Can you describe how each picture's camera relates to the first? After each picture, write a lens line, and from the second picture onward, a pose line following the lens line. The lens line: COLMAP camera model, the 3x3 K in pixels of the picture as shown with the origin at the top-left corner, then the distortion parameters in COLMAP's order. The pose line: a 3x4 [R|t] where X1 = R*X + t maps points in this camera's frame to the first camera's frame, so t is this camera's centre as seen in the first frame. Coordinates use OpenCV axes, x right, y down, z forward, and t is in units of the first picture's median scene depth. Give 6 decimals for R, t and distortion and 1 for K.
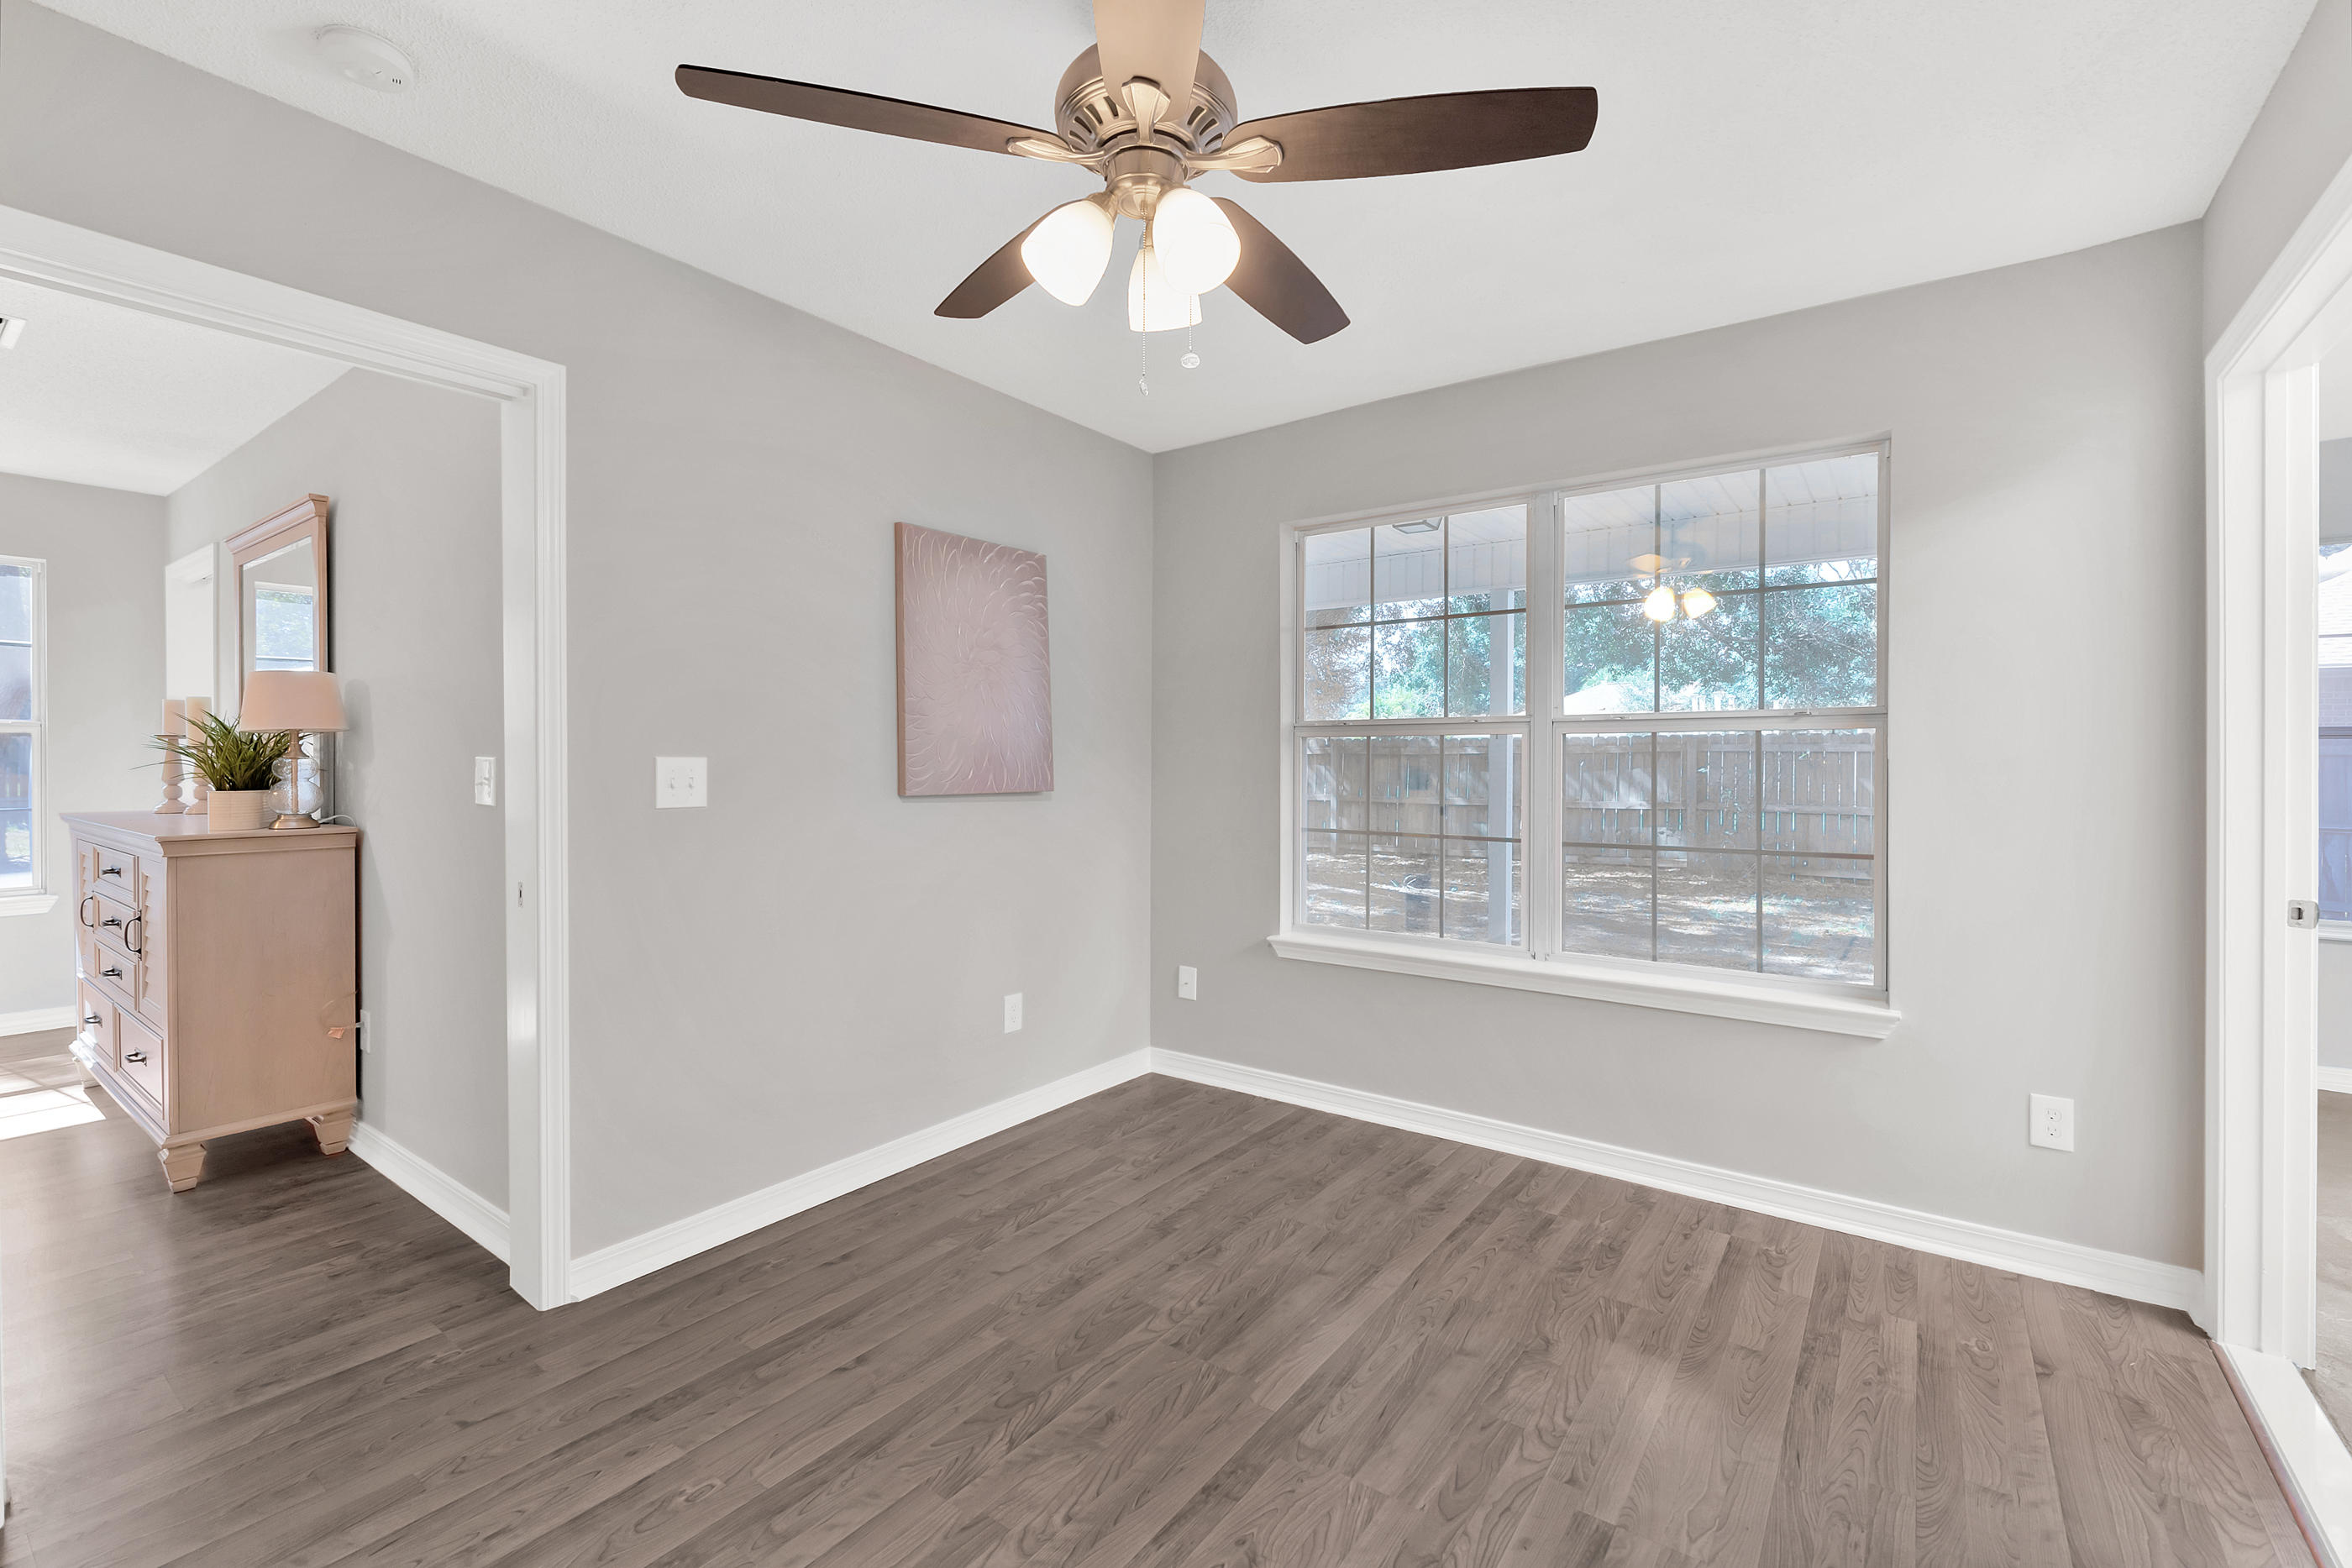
lens RADIAL K [[1024.0, 0, 1182.4], [0, 1024.0, 766.3], [0, 0, 1]] dist [-0.003429, -0.000422]
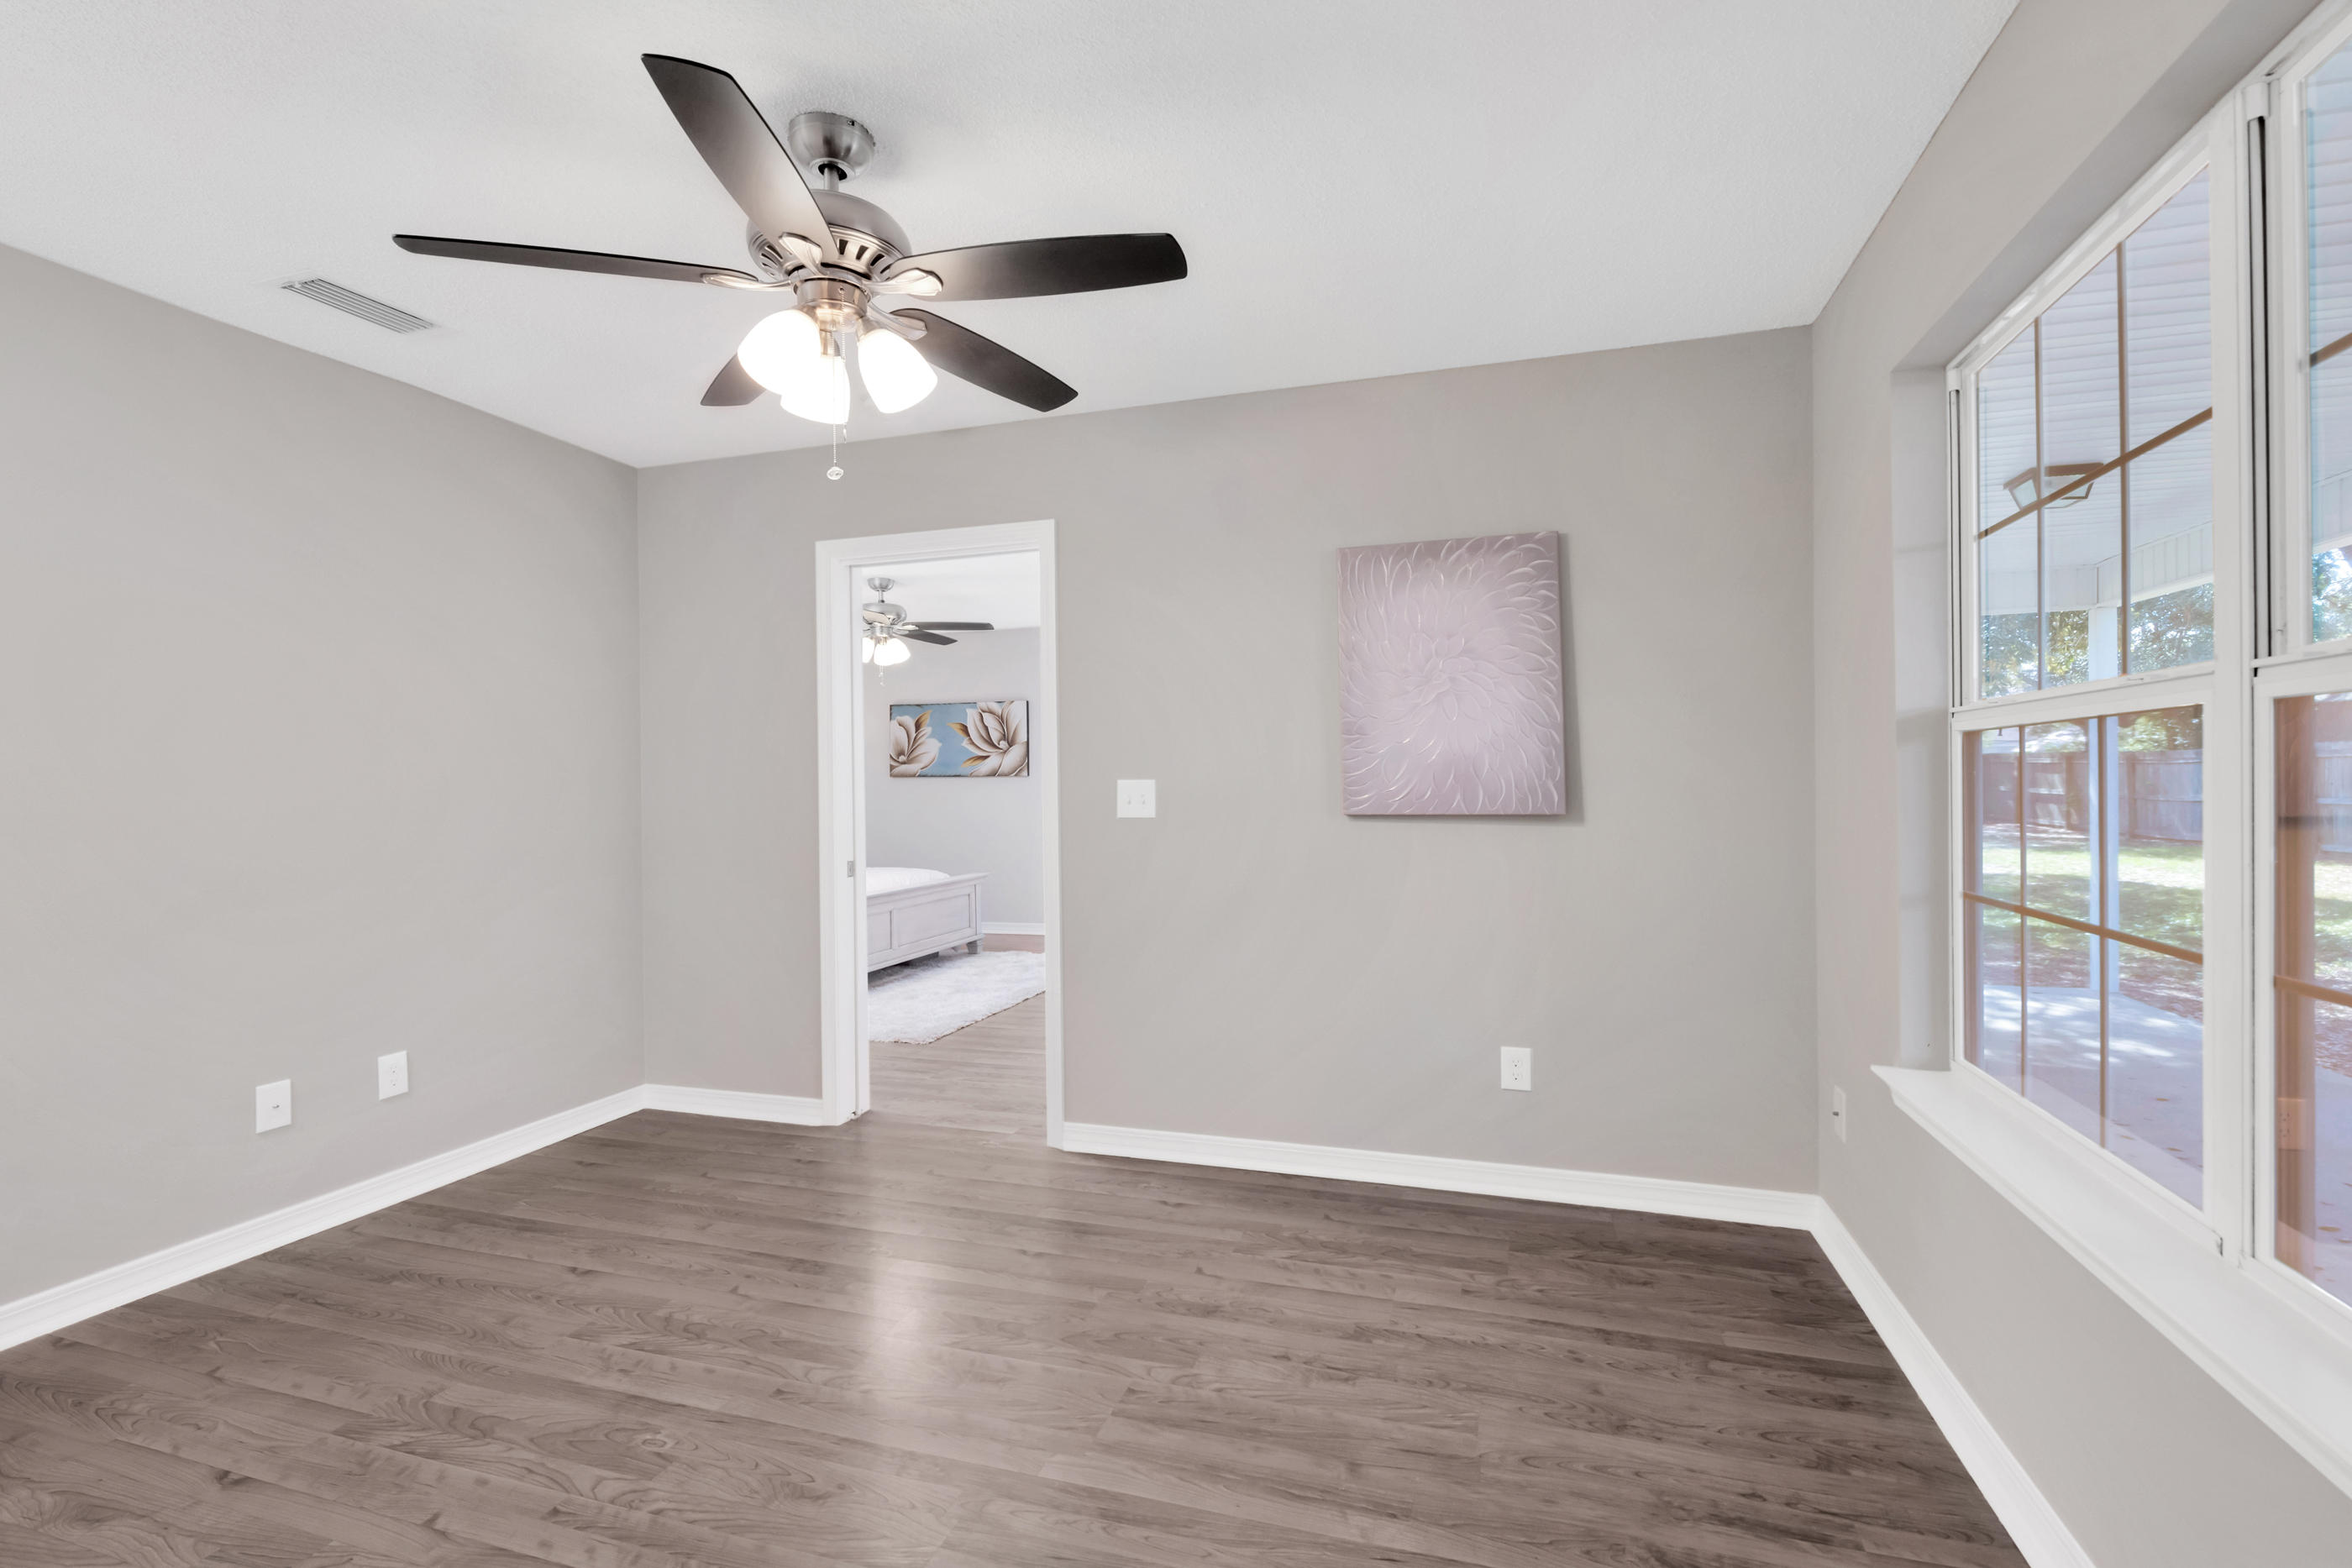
lens RADIAL K [[1024.0, 0, 1198.8], [0, 1024.0, 788.5], [0, 0, 1]] dist [-0.003429, -0.000422]
pose [[0.328538, 0.001531, -0.944489, 0.675063], [0.004133, 0.999987, 0.003058, -0.000802], [0.944482, -0.004909, 0.328528, 0.550144]]
